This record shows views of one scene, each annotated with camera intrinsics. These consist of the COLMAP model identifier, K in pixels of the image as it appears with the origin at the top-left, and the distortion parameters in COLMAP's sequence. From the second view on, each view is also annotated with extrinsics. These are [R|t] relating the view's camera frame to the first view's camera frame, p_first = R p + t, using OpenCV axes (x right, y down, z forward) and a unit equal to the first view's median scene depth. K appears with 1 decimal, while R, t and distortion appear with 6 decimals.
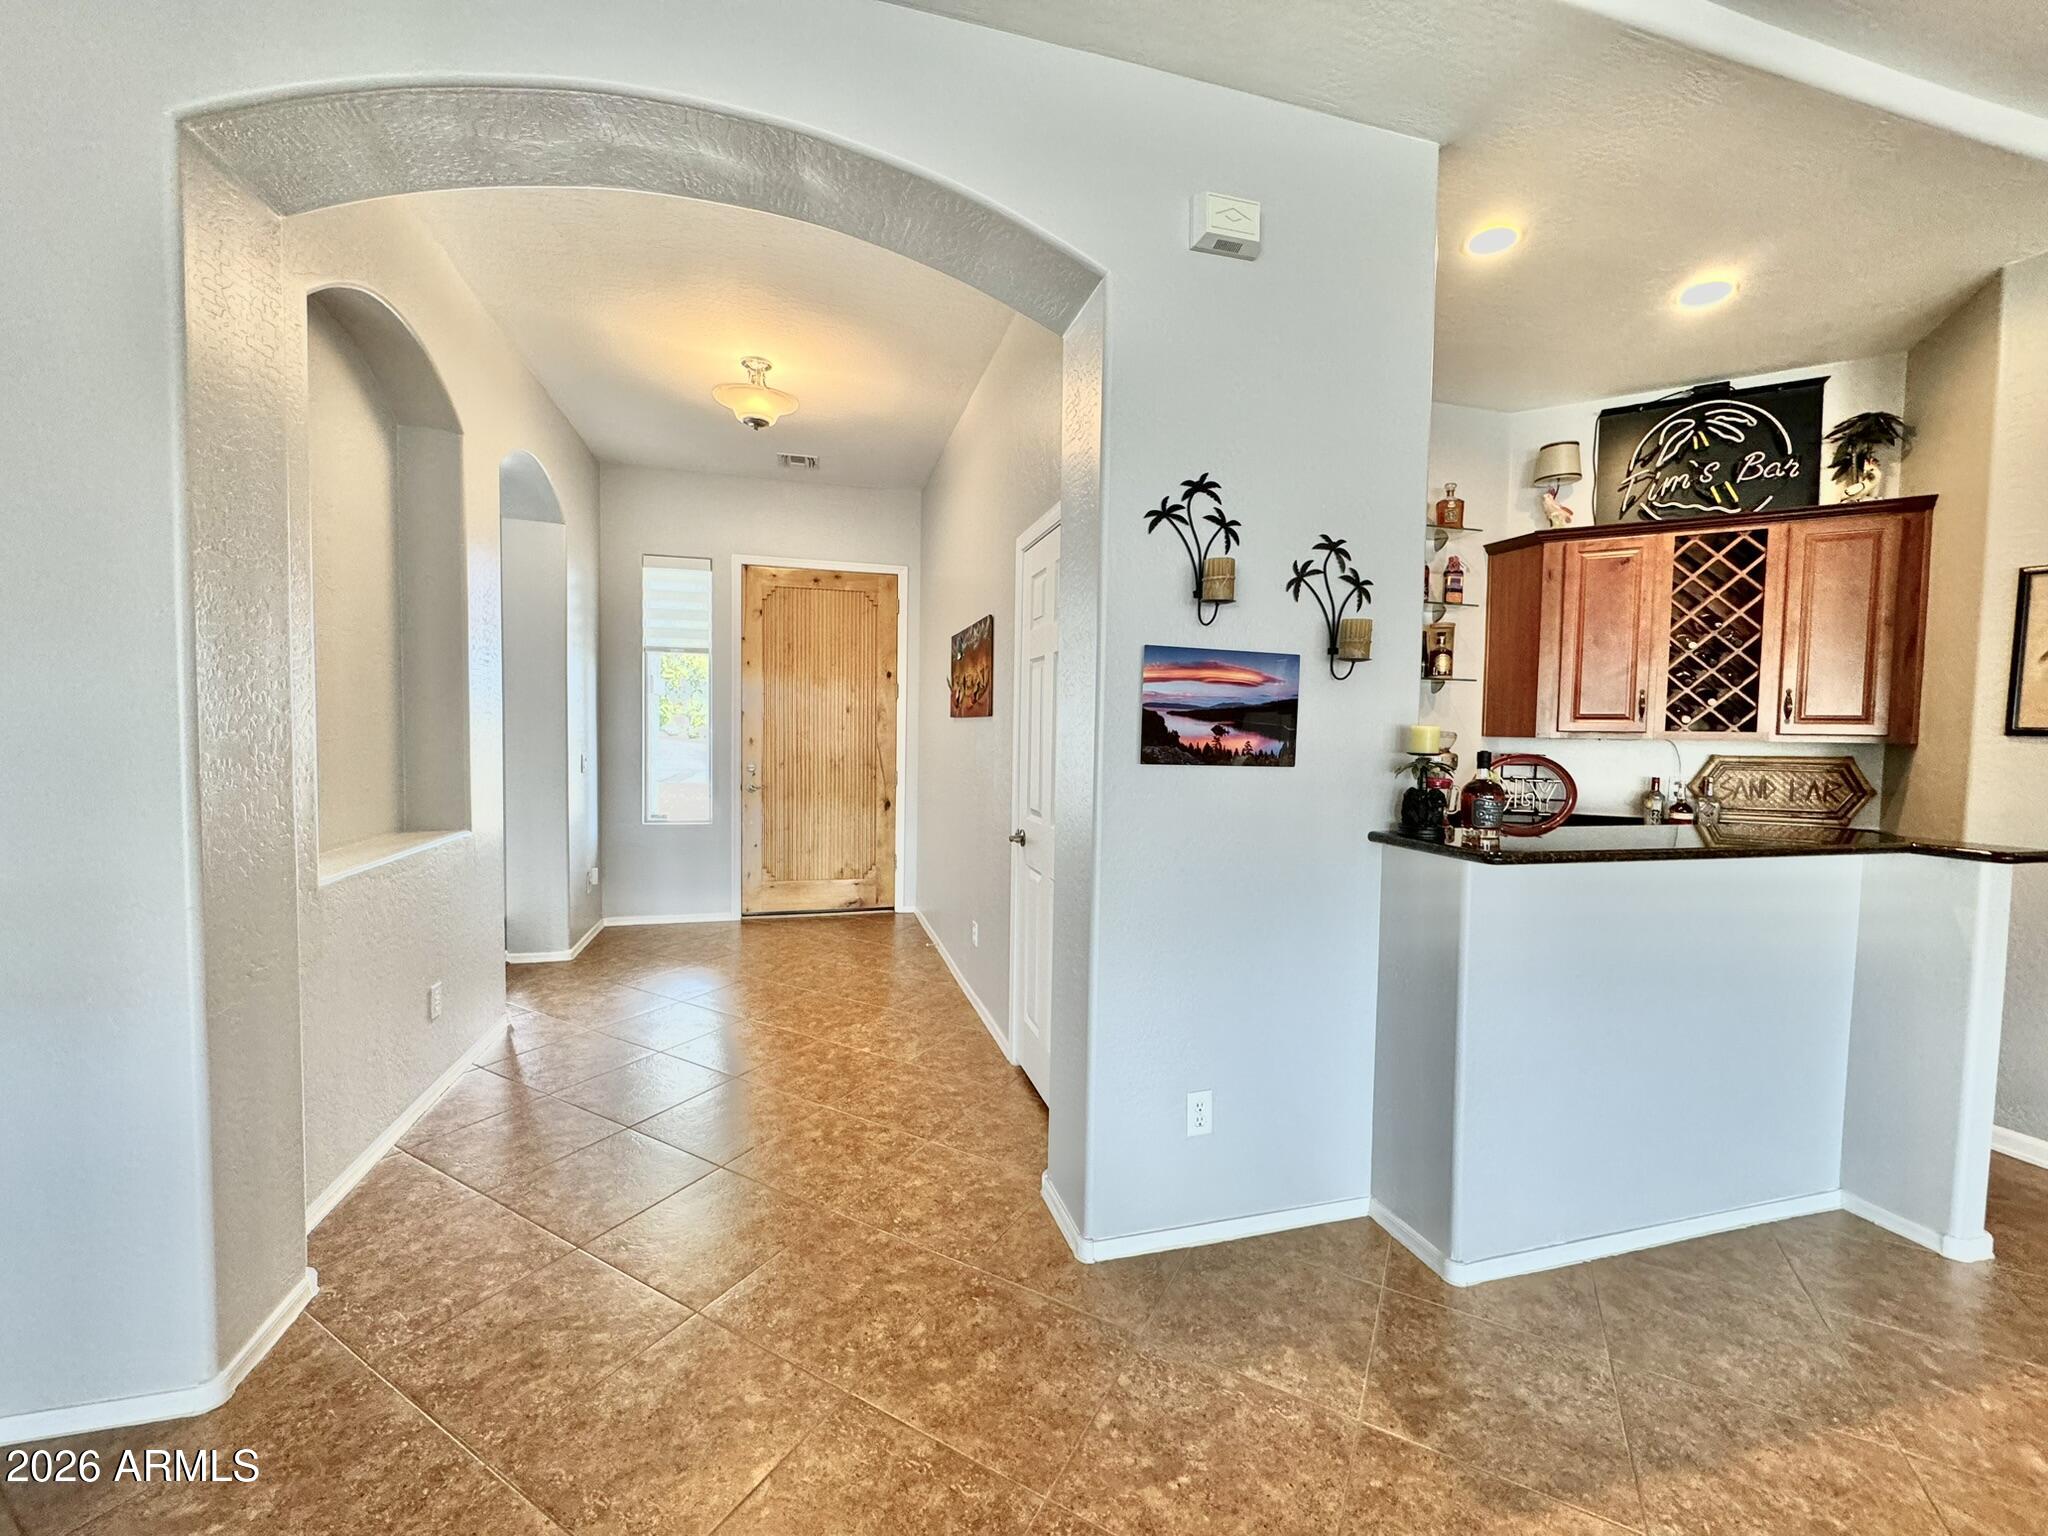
lens RADIAL K [[824.8, 0, 1024.0], [0, 824.8, 768.0], [0, 0, 1]] dist [-0.001395, 0.000341]
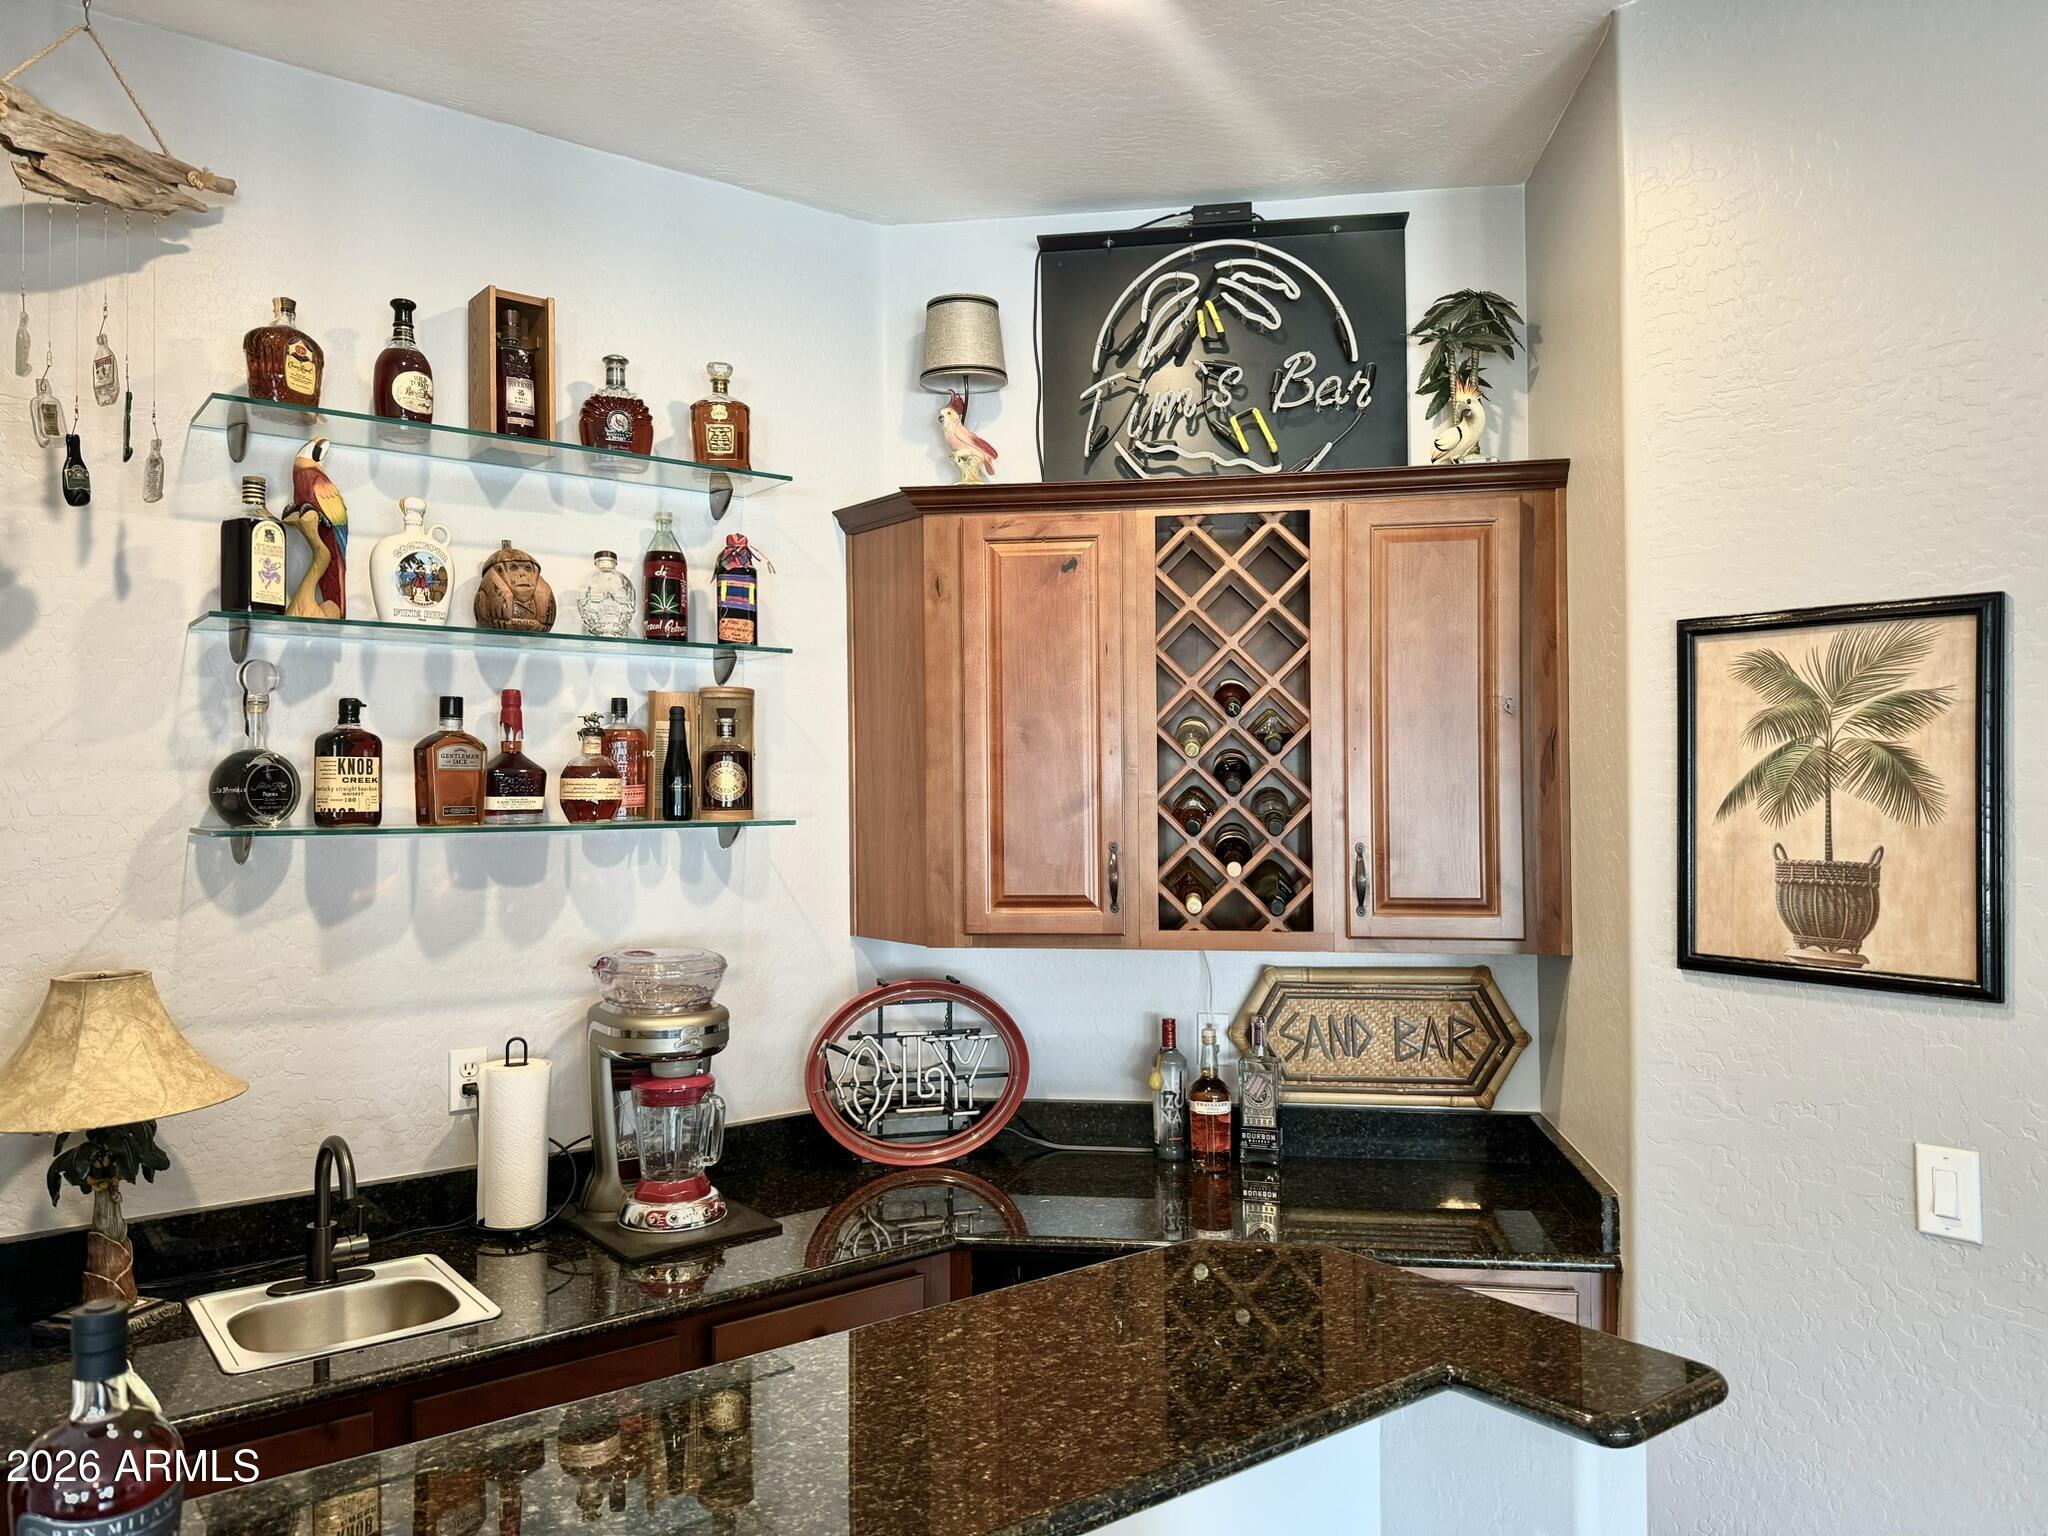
lens RADIAL K [[1465.4, 0, 1029.6], [0, 1465.4, 773.4], [0, 0, 1]] dist [0.130992, -0.170892]
pose [[0.925965, -0.018728, 0.377143, 0.442933], [0.040342, 0.997959, -0.049492, -0.105463], [-0.375447, 0.061043, 0.924832, 0.285467]]
